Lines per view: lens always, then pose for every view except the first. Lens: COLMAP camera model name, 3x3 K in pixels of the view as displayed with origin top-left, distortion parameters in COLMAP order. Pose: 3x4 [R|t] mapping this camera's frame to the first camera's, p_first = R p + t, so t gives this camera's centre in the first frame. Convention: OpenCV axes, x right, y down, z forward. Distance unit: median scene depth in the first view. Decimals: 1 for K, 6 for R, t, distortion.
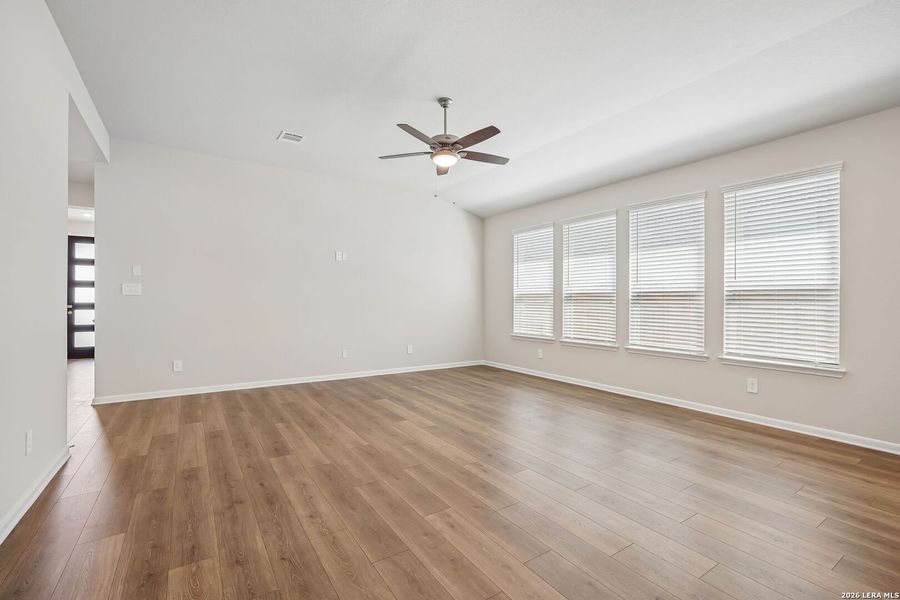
lens RADIAL K [[398.8, 0, 447.5], [0, 398.8, 300.0], [0, 0, 1]] dist [-0.001688, -0.000318]
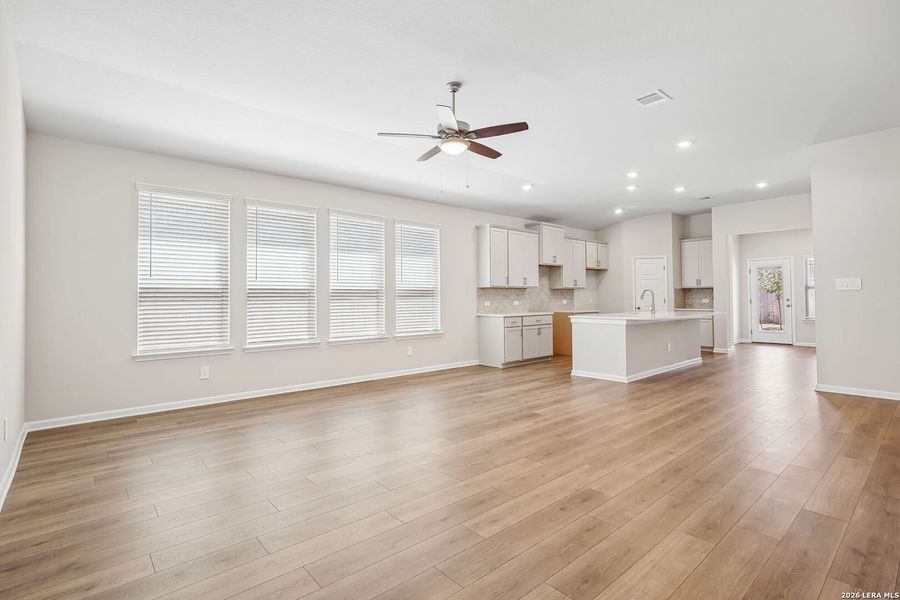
lens RADIAL K [[428.7, 0, 447.5], [0, 428.7, 296.4], [0, 0, 1]] dist [-0.024841, 0.000795]
pose [[-0.131209, 0.003200, 0.991350, -1.031561], [0.006148, 0.999978, -0.002414, 0.005982], [-0.991336, 0.005778, -0.131226, 1.197121]]
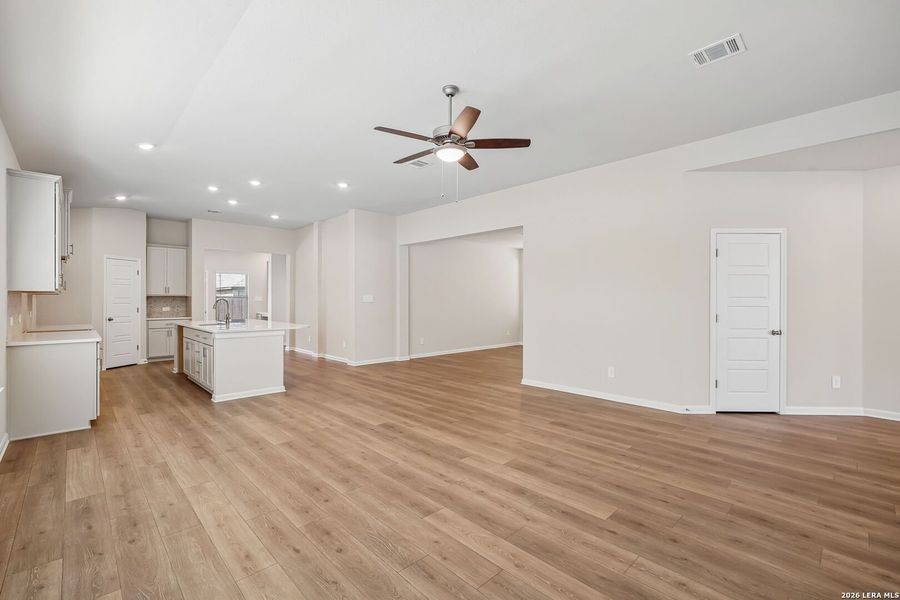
lens RADIAL K [[398.8, 0, 447.5], [0, 398.8, 300.0], [0, 0, 1]] dist [-0.001688, -0.000318]
pose [[-0.983644, -0.007092, -0.179986, 0.166250], [-0.006715, 0.999974, -0.002701, -0.023159], [0.180000, -0.001449, -0.983666, 1.964777]]
